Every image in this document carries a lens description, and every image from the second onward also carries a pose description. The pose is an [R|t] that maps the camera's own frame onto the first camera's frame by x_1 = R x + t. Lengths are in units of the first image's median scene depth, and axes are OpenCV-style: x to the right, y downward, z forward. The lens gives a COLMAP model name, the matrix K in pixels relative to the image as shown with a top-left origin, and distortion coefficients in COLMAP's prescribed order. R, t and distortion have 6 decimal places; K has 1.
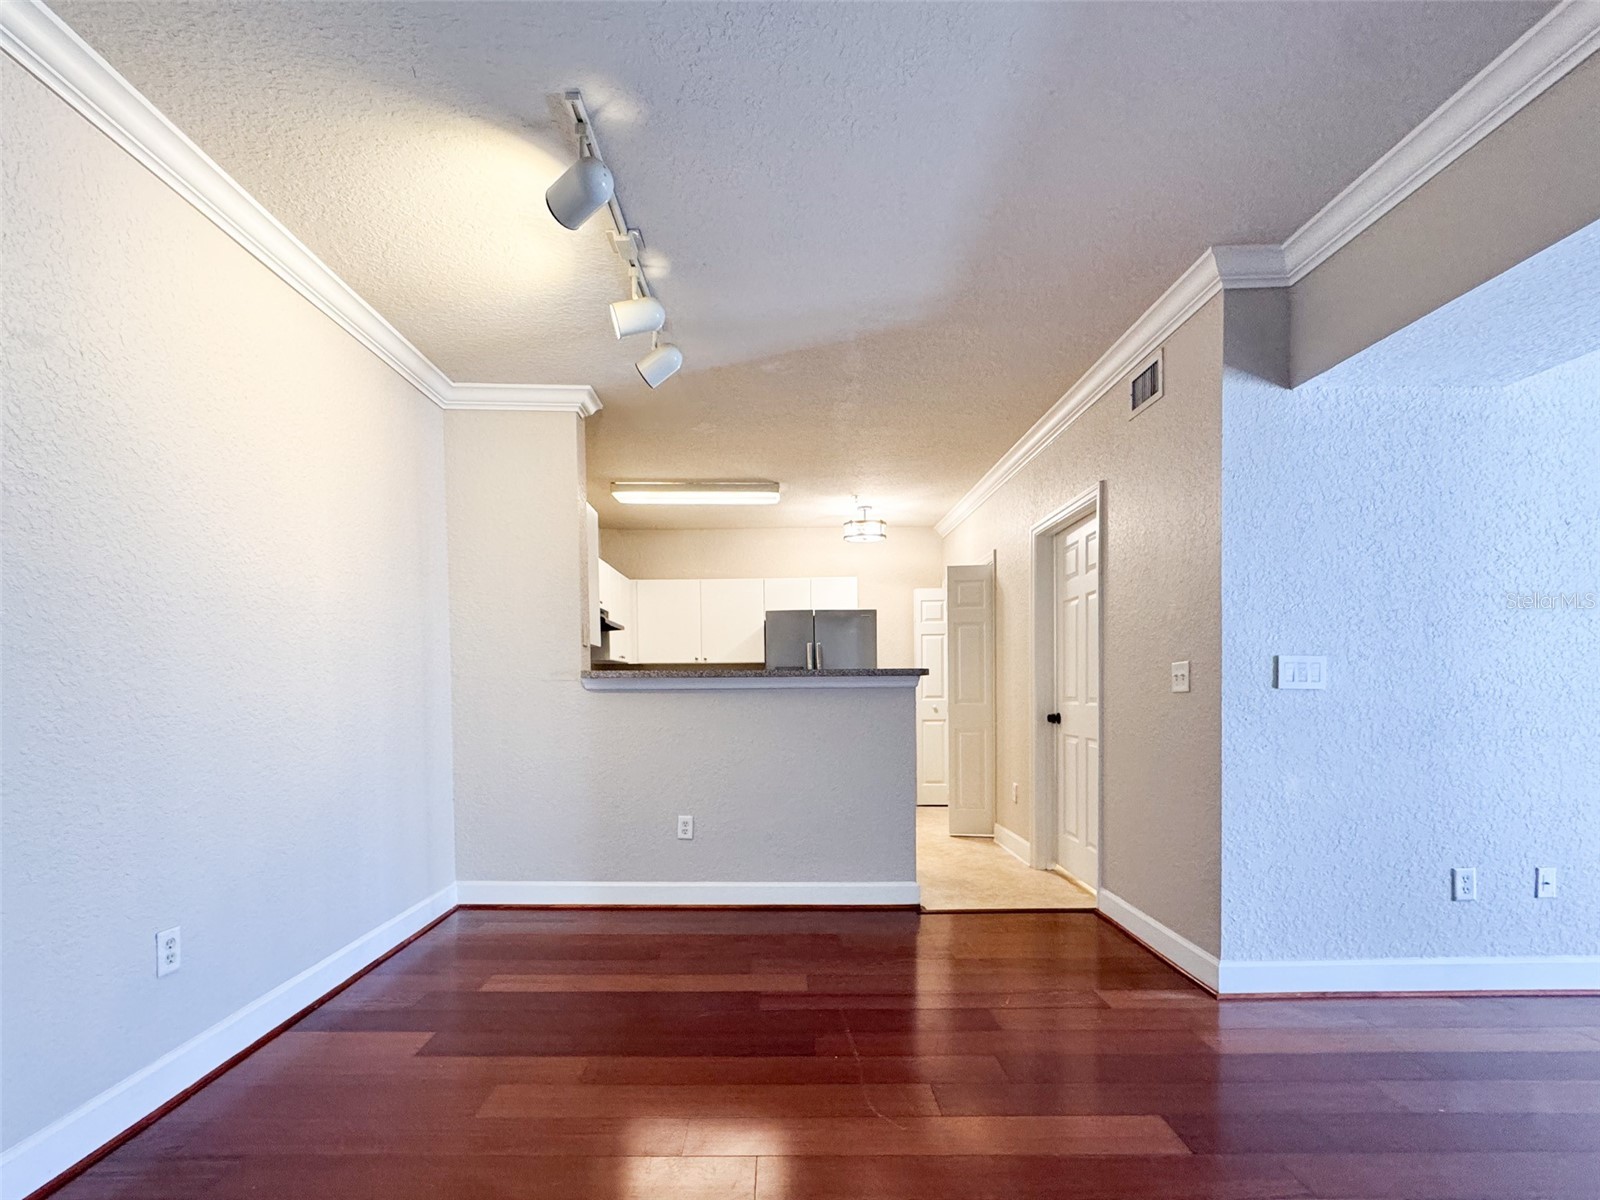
lens RADIAL K [[746.2, 0, 783.9], [0, 746.2, 712.5], [0, 0, 1]] dist [-0.002836, -0.000189]
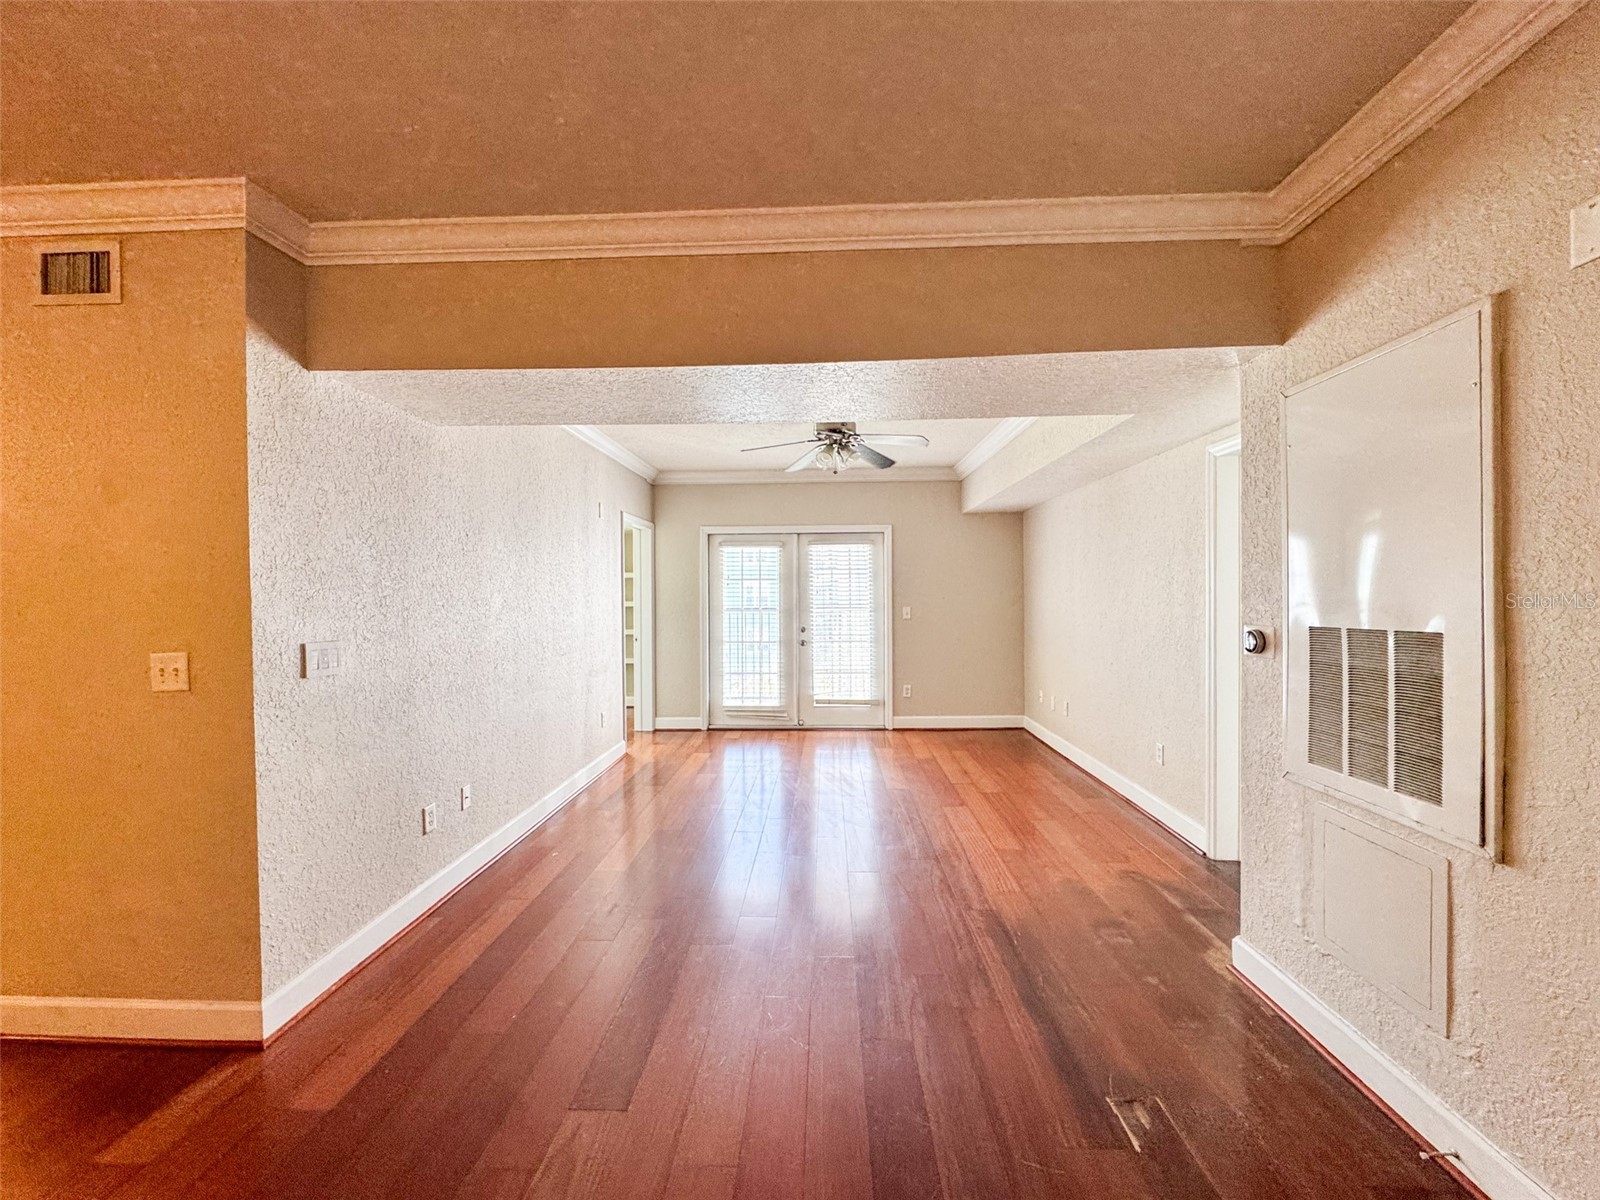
lens RADIAL K [[645.3, 0, 800.0], [0, 645.3, 600.0], [0, 0, 1]] dist [-0.001949, -0.000367]
pose [[0.051037, 0.006004, 0.998679, -0.124666], [0.040760, 0.999136, -0.008090, -0.097754], [-0.997865, 0.041119, 0.050748, 0.318186]]
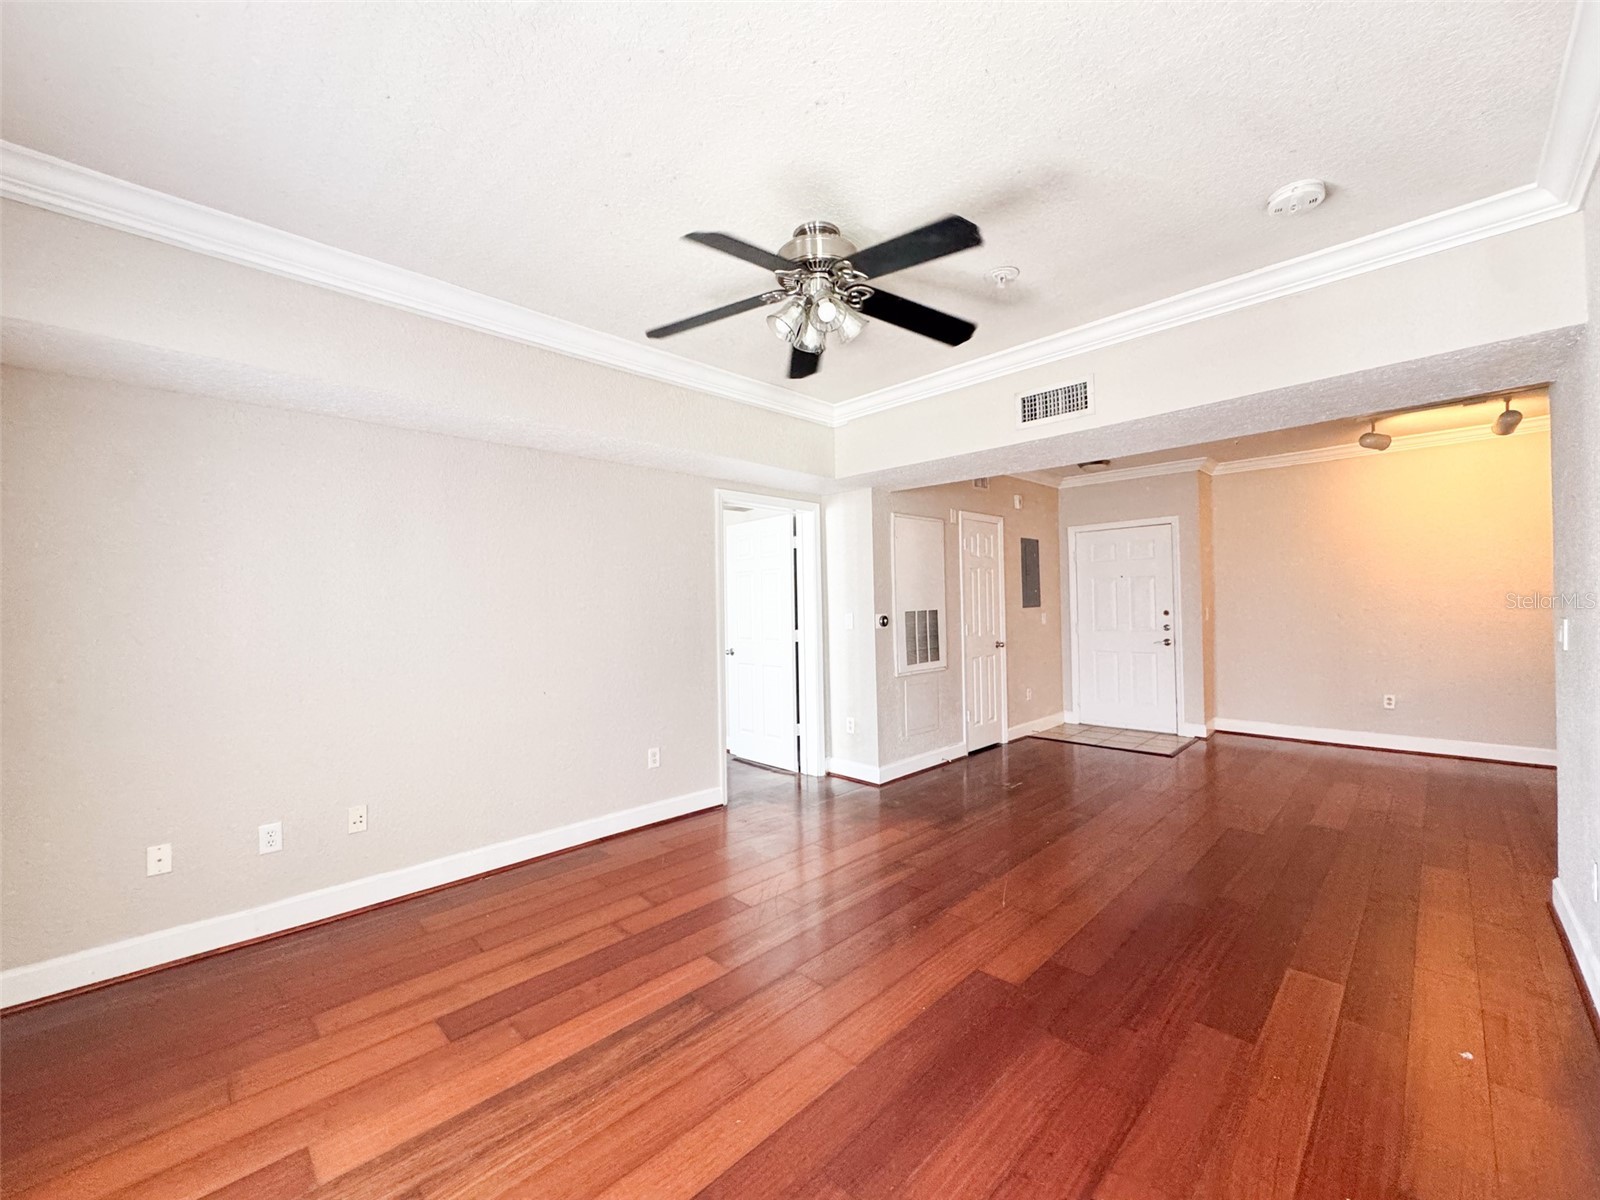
lens RADIAL K [[638.7, 0, 815.0], [0, 638.7, 600.3], [0, 0, 1]] dist [-0.002214, -0.000132]
pose [[-0.693781, 0.009253, -0.720126, 2.079332], [-0.007821, 0.999762, 0.020381, -0.118362], [0.720143, 0.019772, -0.693544, 0.851260]]
